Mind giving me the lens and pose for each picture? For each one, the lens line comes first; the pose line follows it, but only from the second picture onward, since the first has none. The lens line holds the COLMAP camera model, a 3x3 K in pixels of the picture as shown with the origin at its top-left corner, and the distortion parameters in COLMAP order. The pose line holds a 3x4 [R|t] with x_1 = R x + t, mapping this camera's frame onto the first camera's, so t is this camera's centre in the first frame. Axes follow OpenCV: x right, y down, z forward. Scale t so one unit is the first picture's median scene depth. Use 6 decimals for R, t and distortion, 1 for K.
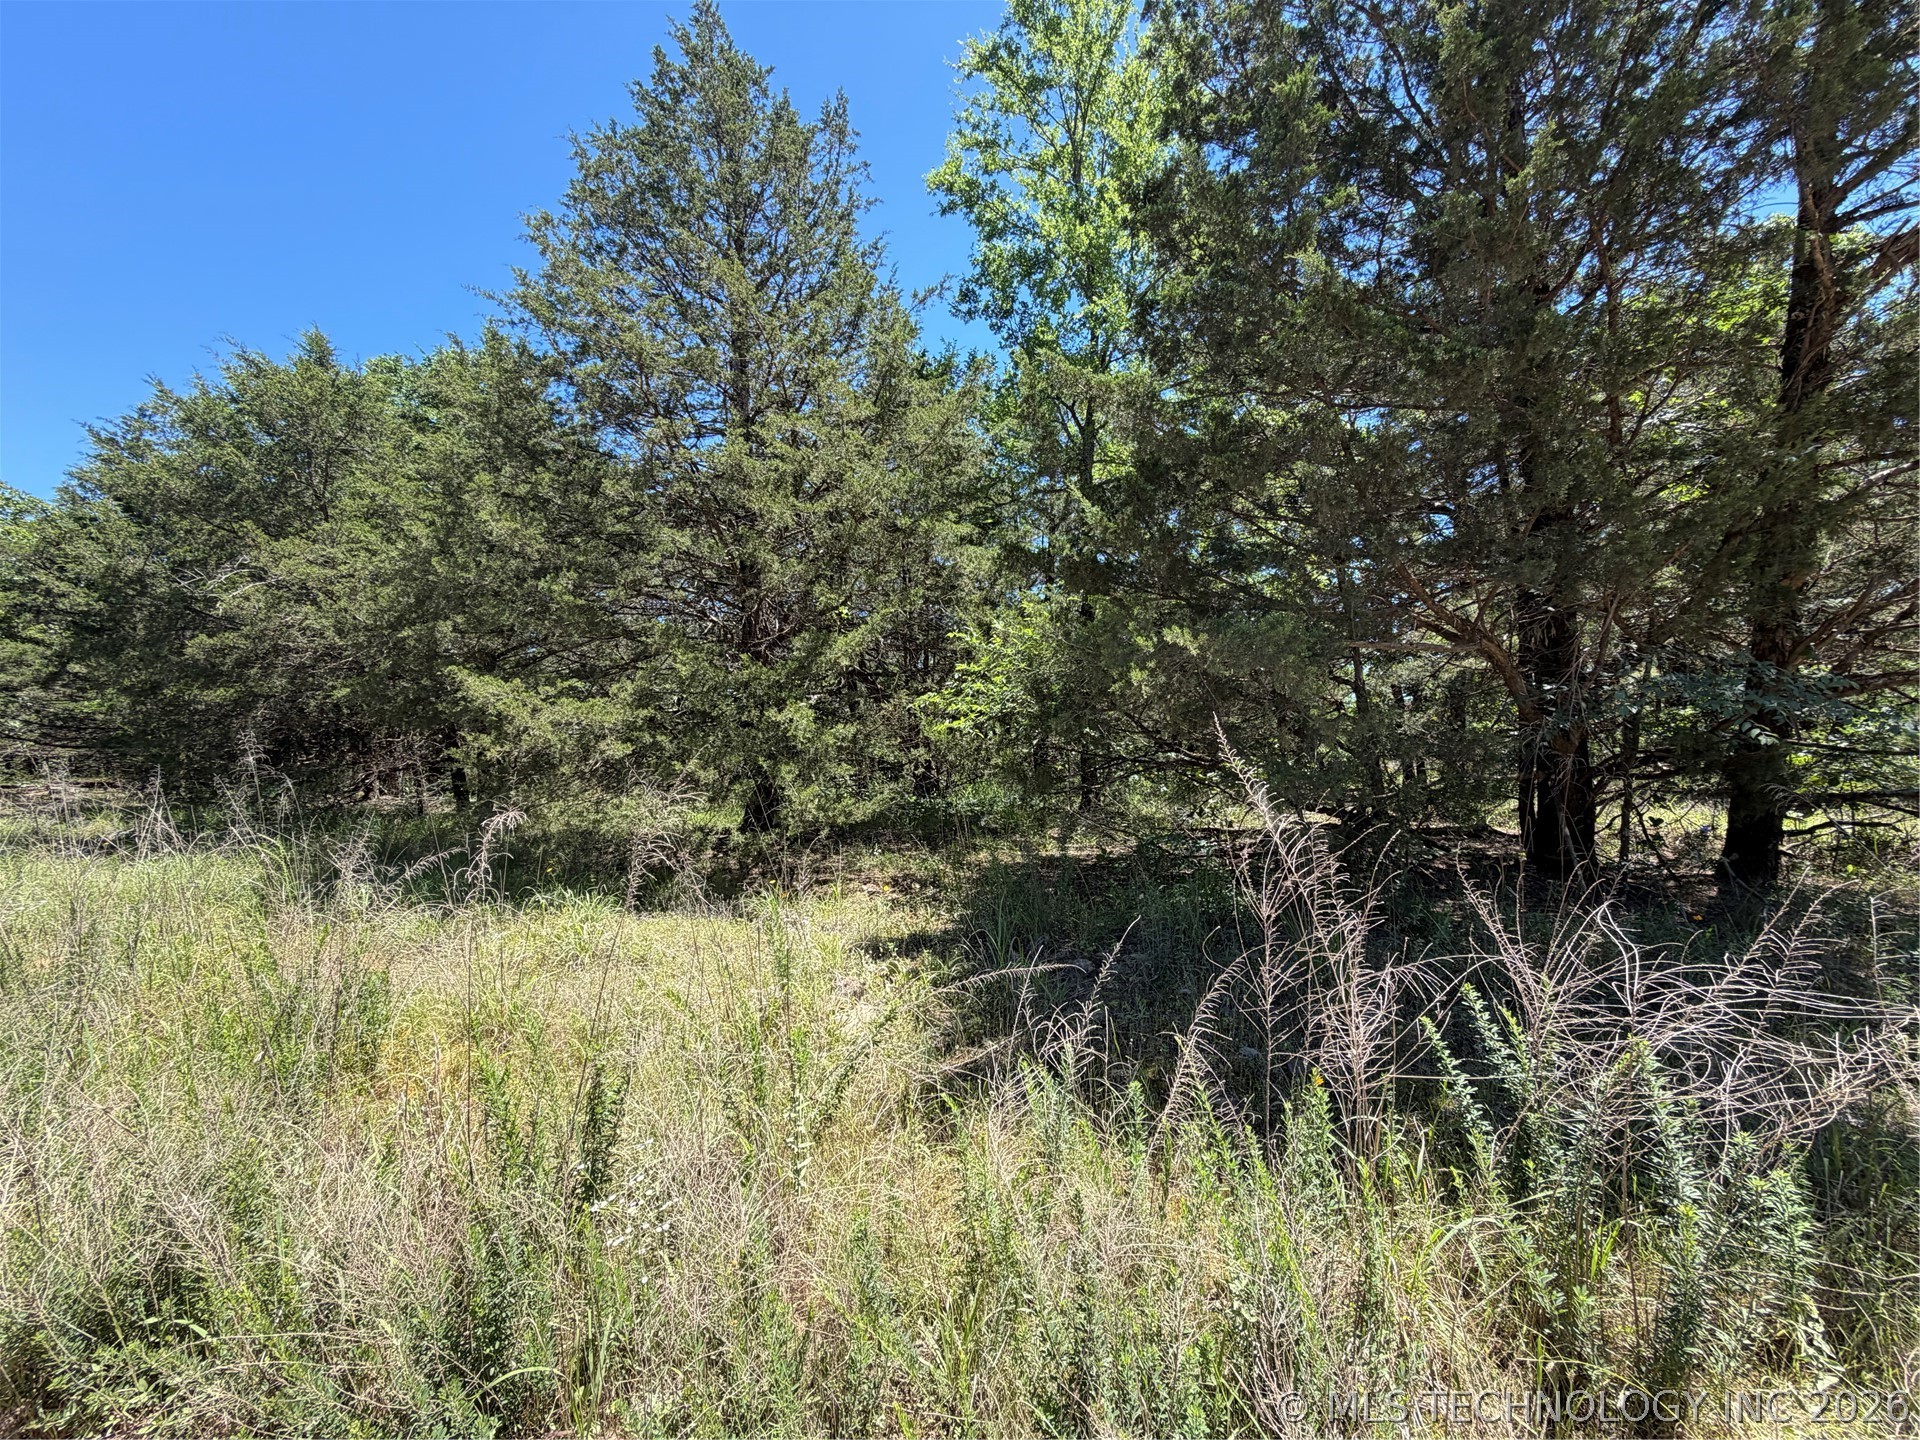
lens RADIAL K [[765.6, 0, 953.5], [0, 765.6, 720.5], [0, 0, 1]] dist [0.001858, 0.000097]
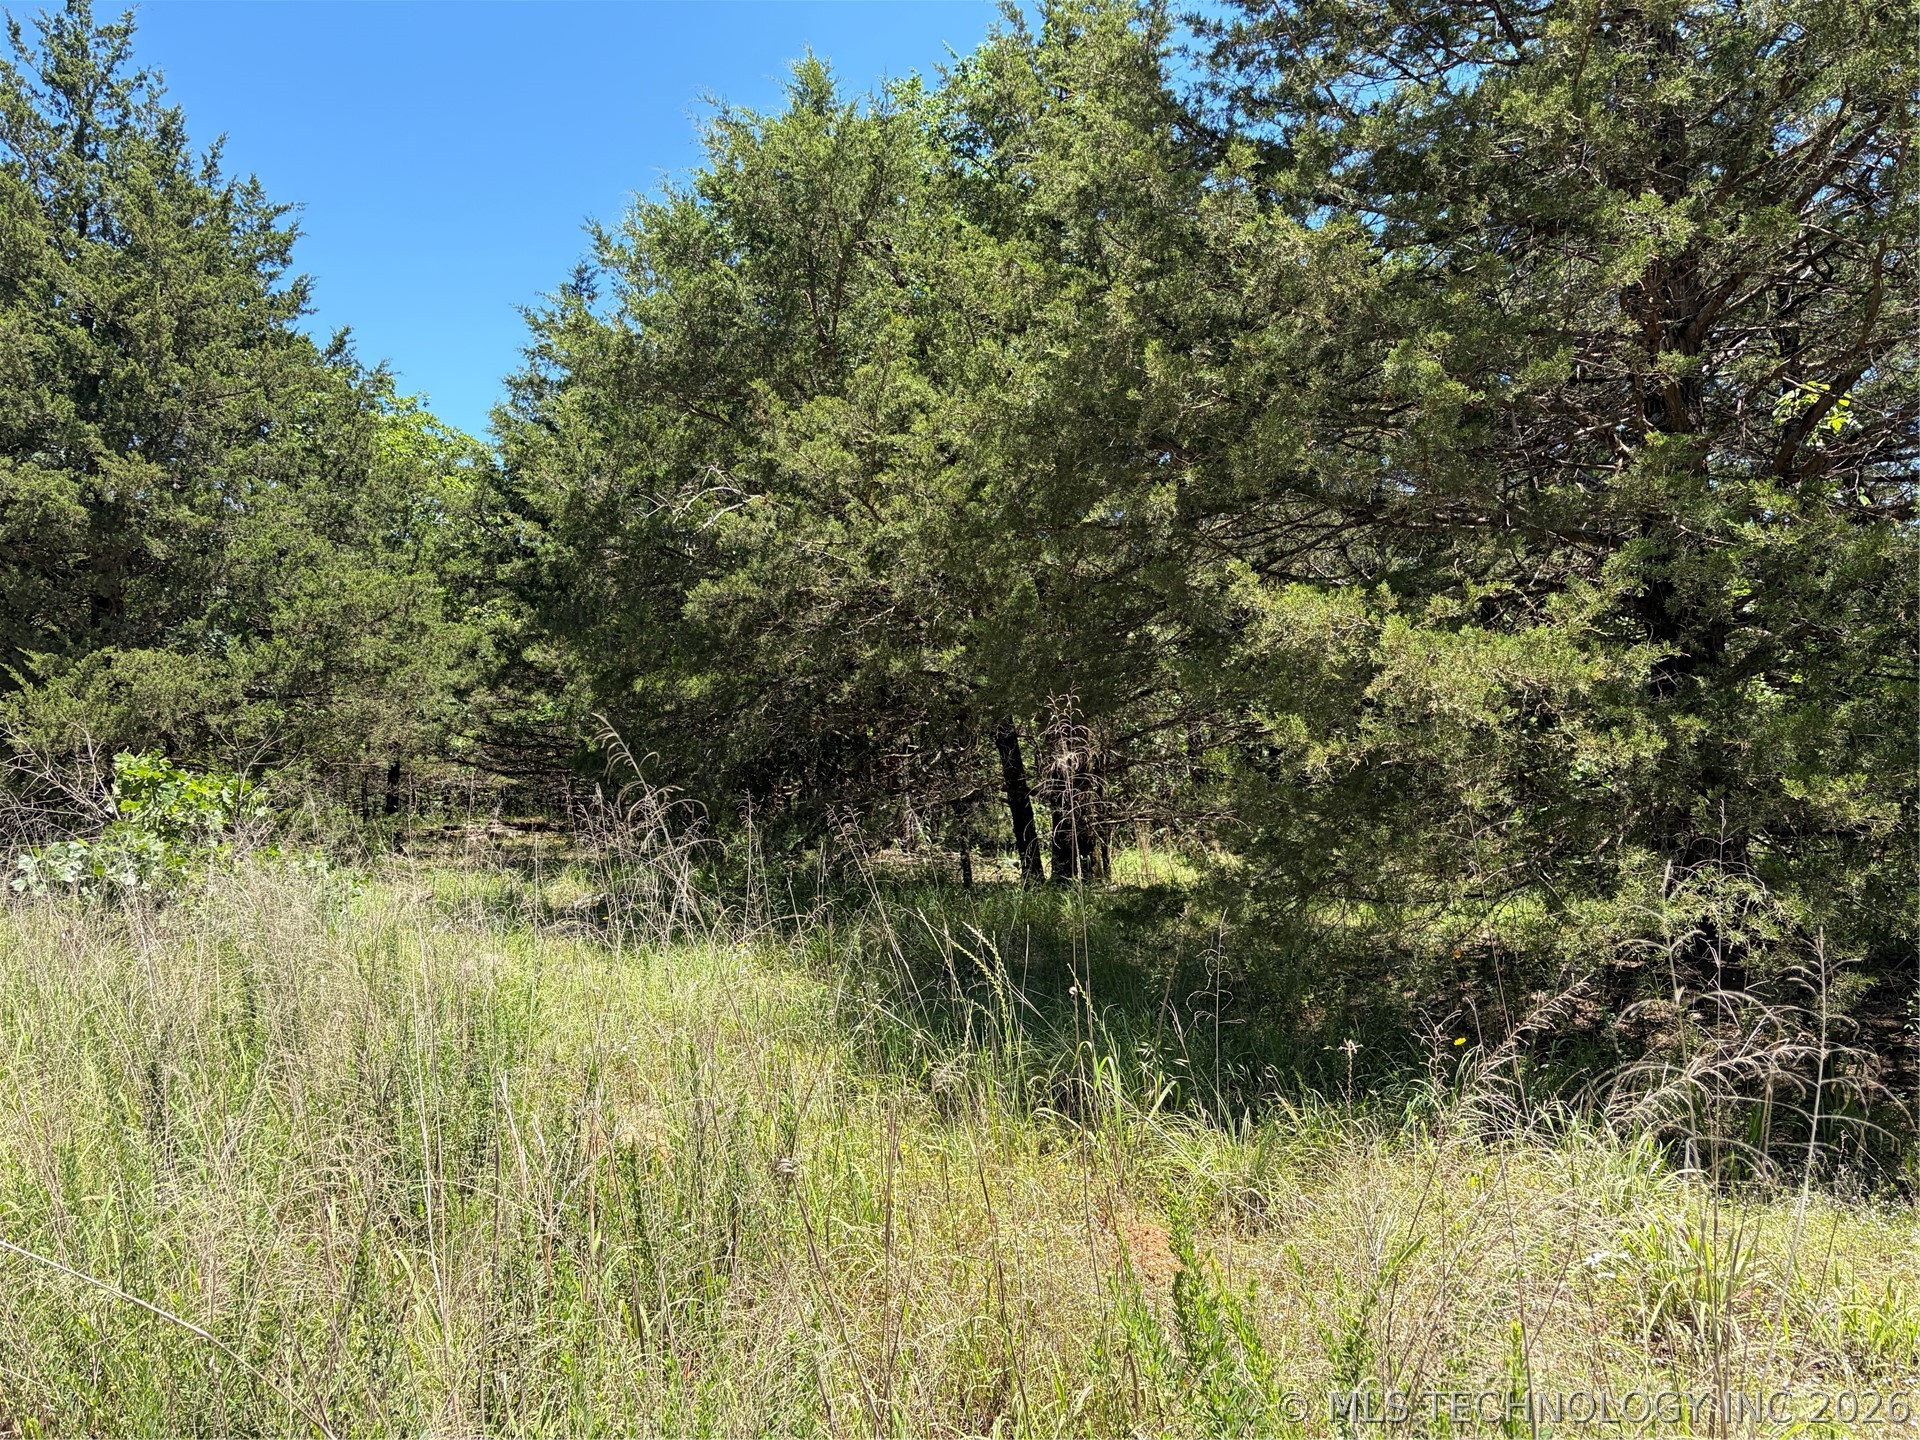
lens RADIAL K [[1450.7, 0, 964.4], [0, 1450.7, 725.3], [0, 0, 1]] dist [0.048797, -0.045054]
pose [[0.858356, -0.026659, -0.512362, -0.183037], [0.029890, 0.999551, -0.001933, 0.009292], [0.512184, -0.013655, 0.858767, 0.099677]]
